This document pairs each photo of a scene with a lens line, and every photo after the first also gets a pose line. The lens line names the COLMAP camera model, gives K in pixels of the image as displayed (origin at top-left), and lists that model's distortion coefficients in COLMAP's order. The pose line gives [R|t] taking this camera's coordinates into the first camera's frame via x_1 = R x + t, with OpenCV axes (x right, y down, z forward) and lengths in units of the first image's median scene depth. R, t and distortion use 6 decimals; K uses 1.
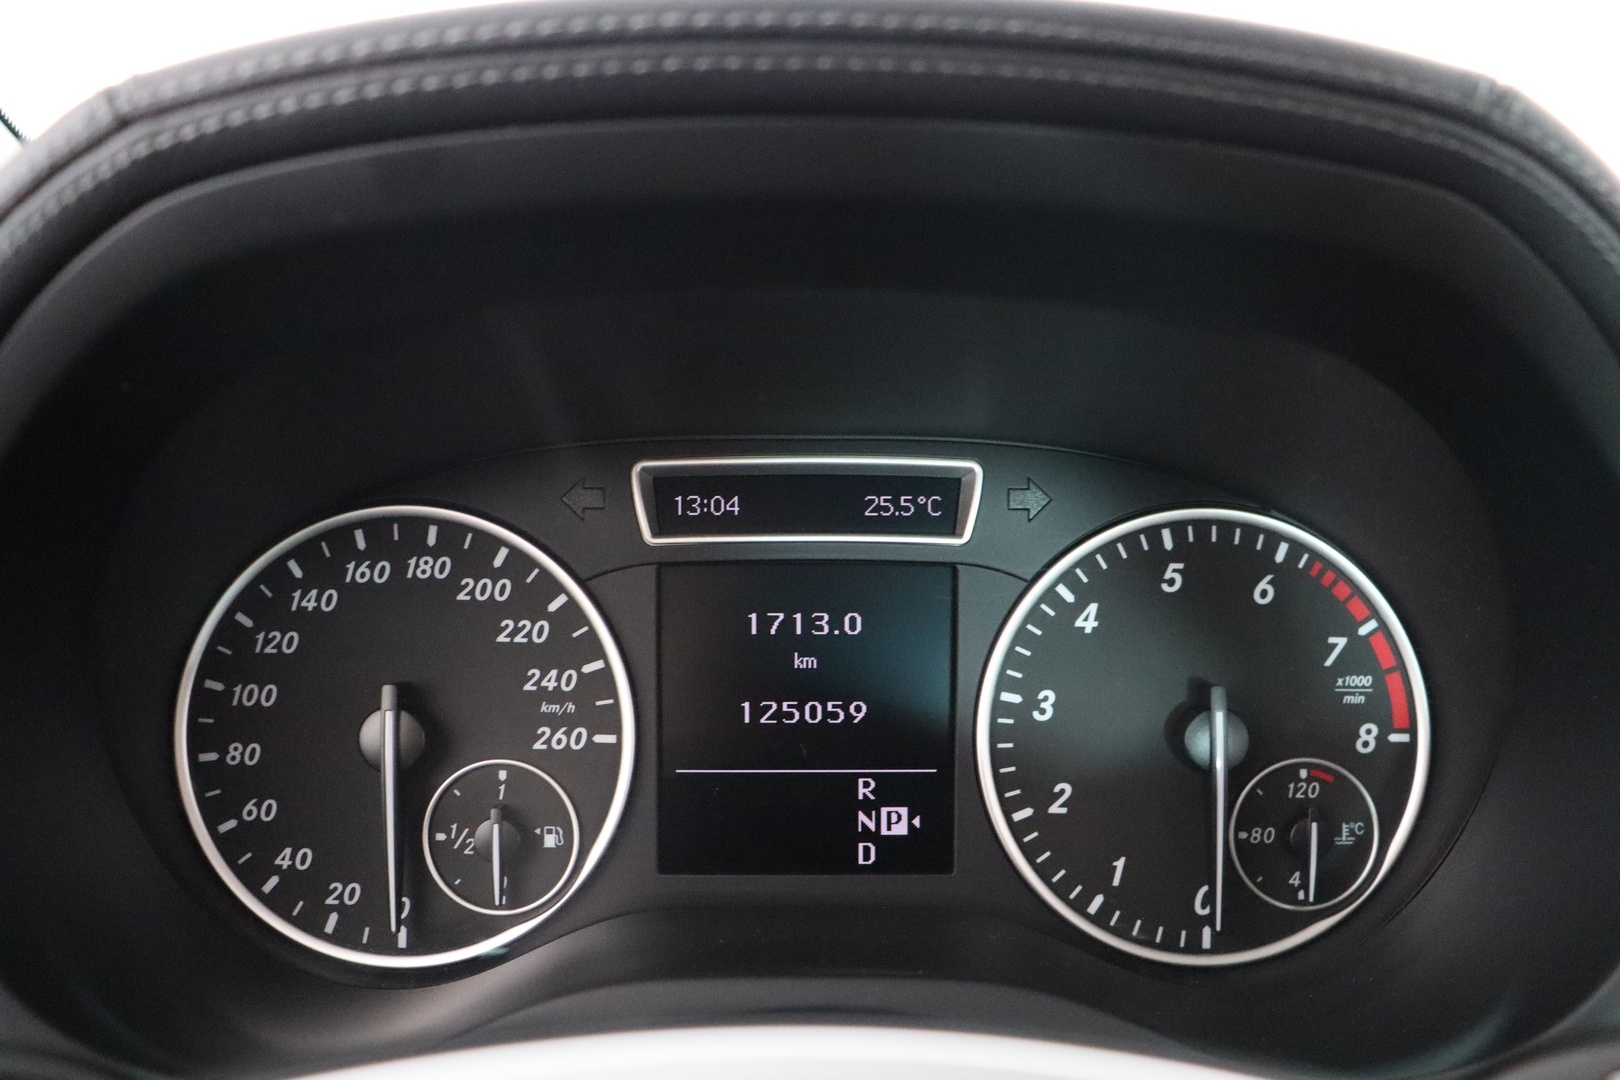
lens RADIAL K [[1597.6, 0, 817.4], [0, 1597.6, 544.8], [0, 0, 1]] dist [-0.133419, 0.000000]
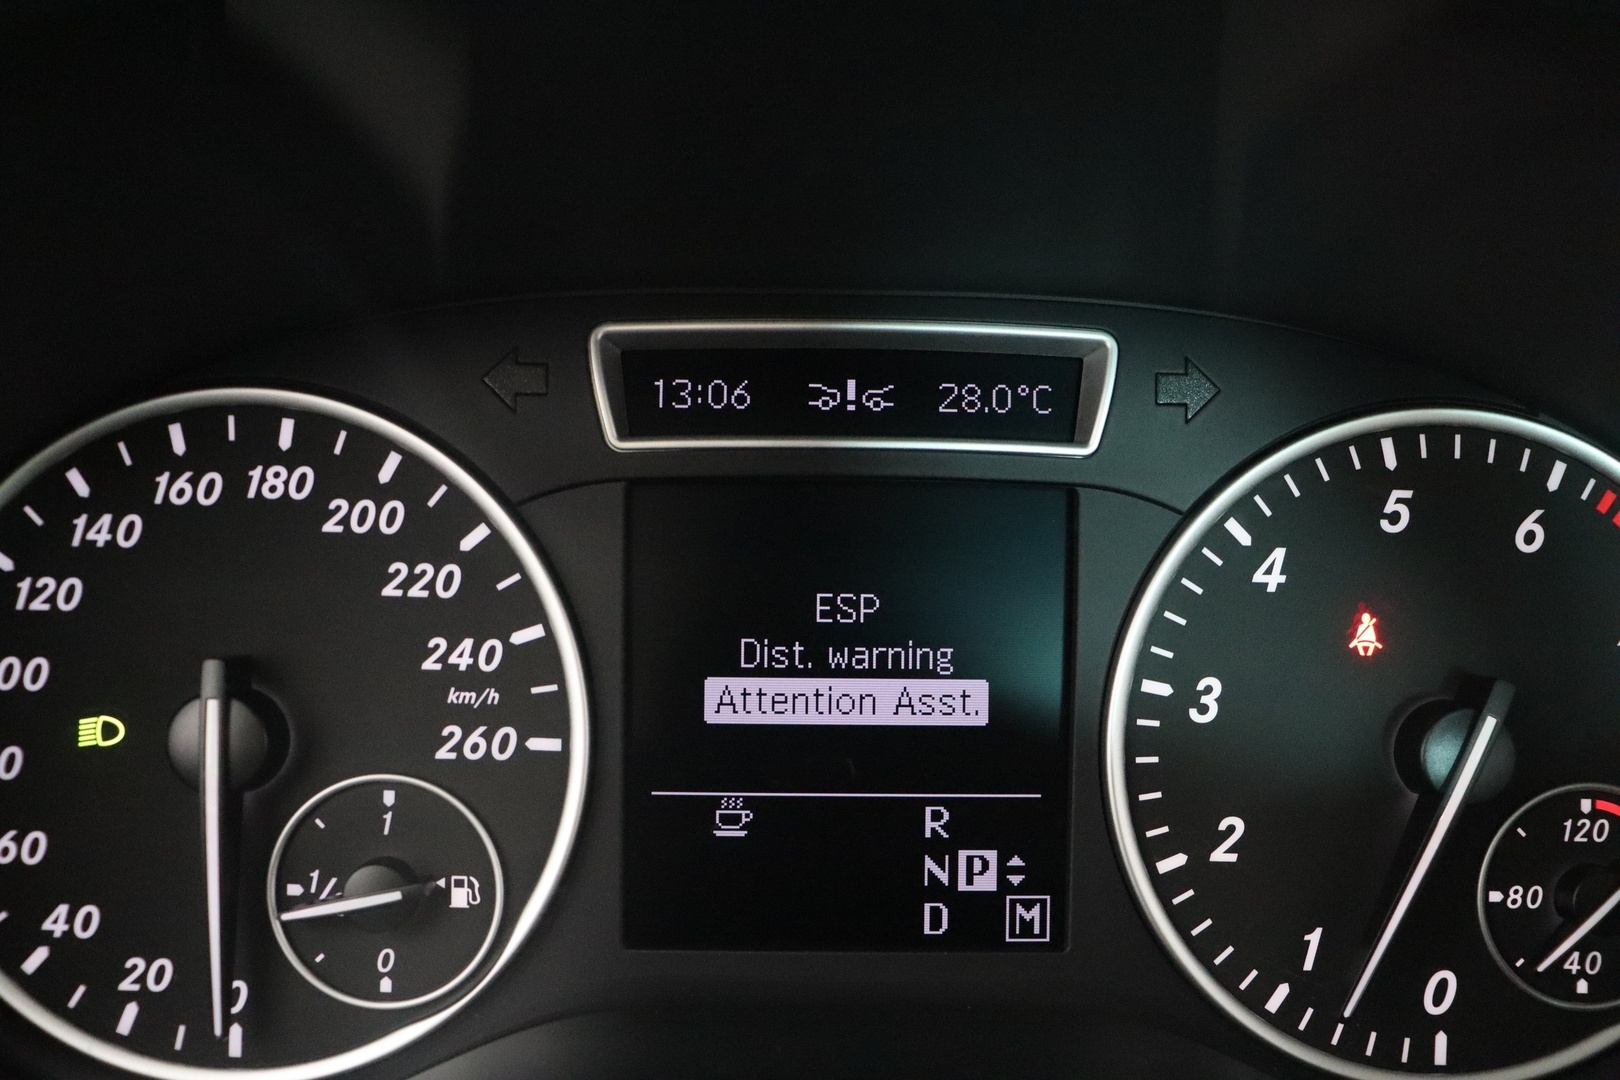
lens RADIAL K [[1815.4, 0, 805.5], [0, 1815.4, 537.2], [0, 0, 1]] dist [-0.094983, 0.000000]
pose [[0.999940, 0.010909, -0.000175, -0.025718], [-0.010902, 0.999699, 0.021979, 0.018152], [0.000415, -0.021976, 0.999758, 0.247176]]
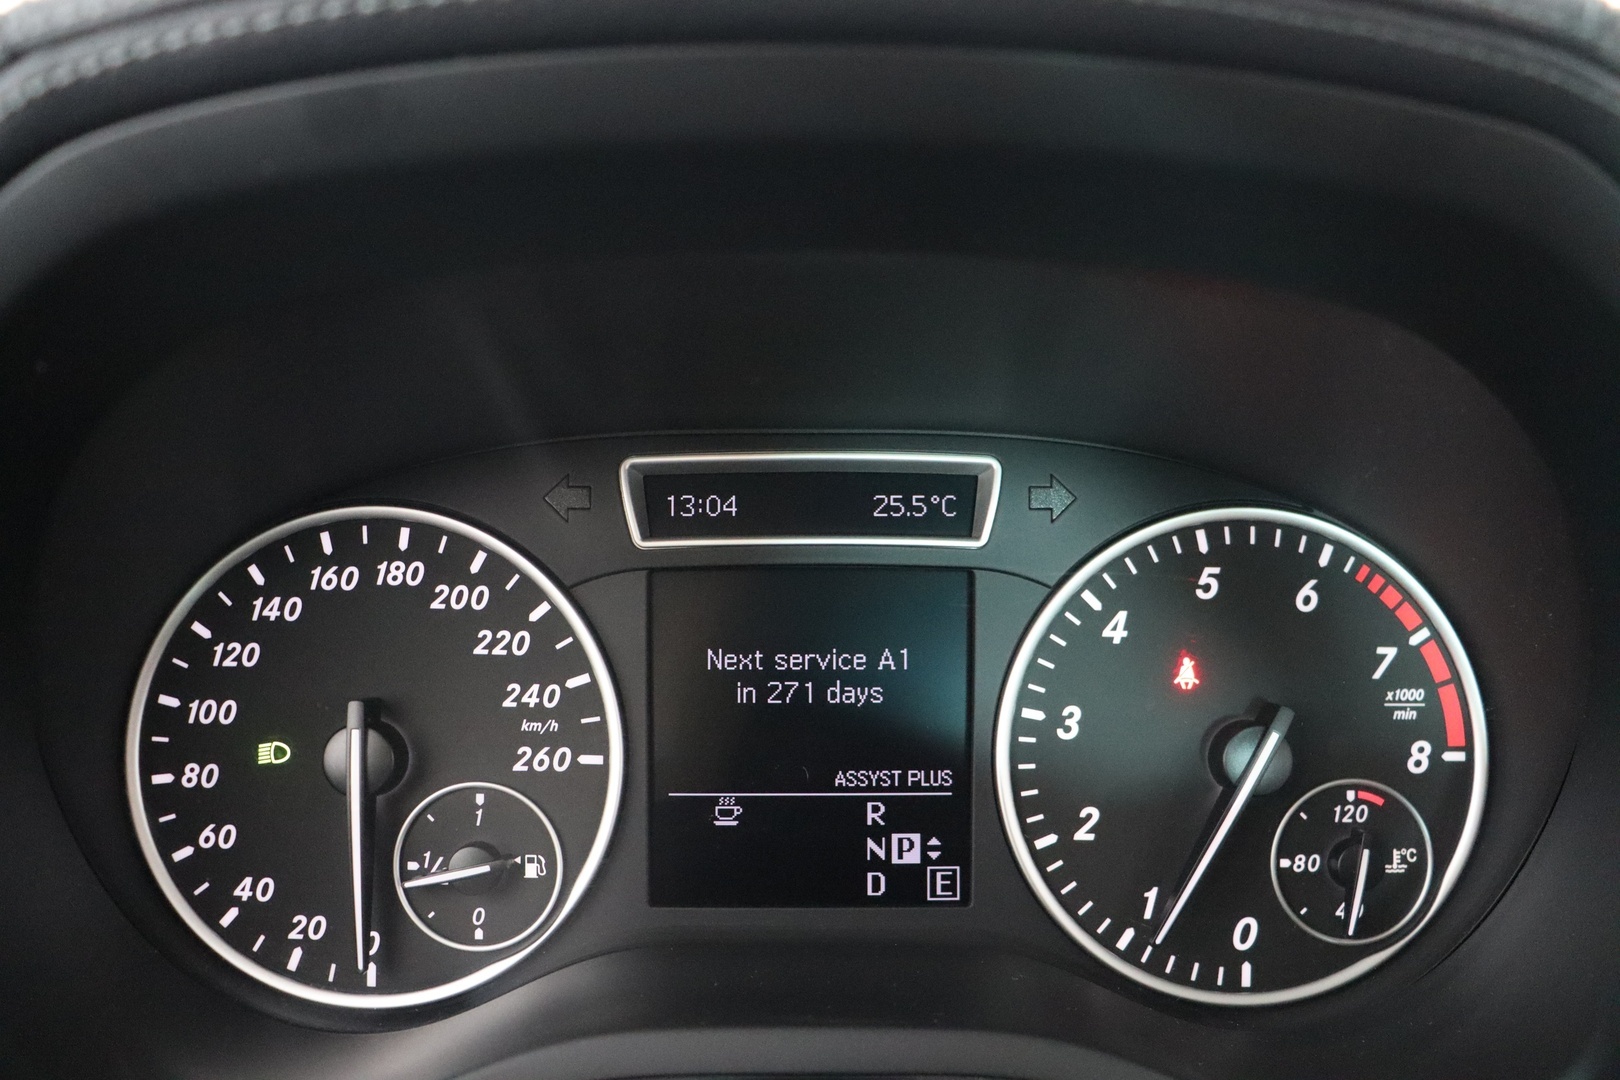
lens RADIAL K [[1597.6, 0, 807.1], [0, 1597.6, 537.7], [0, 0, 1]] dist [-0.133419, 0.000000]
pose [[0.999935, -0.002110, -0.011163, 0.001735], [0.001995, 0.999946, -0.010235, 0.003385], [0.011184, 0.010212, 0.999885, 0.080664]]
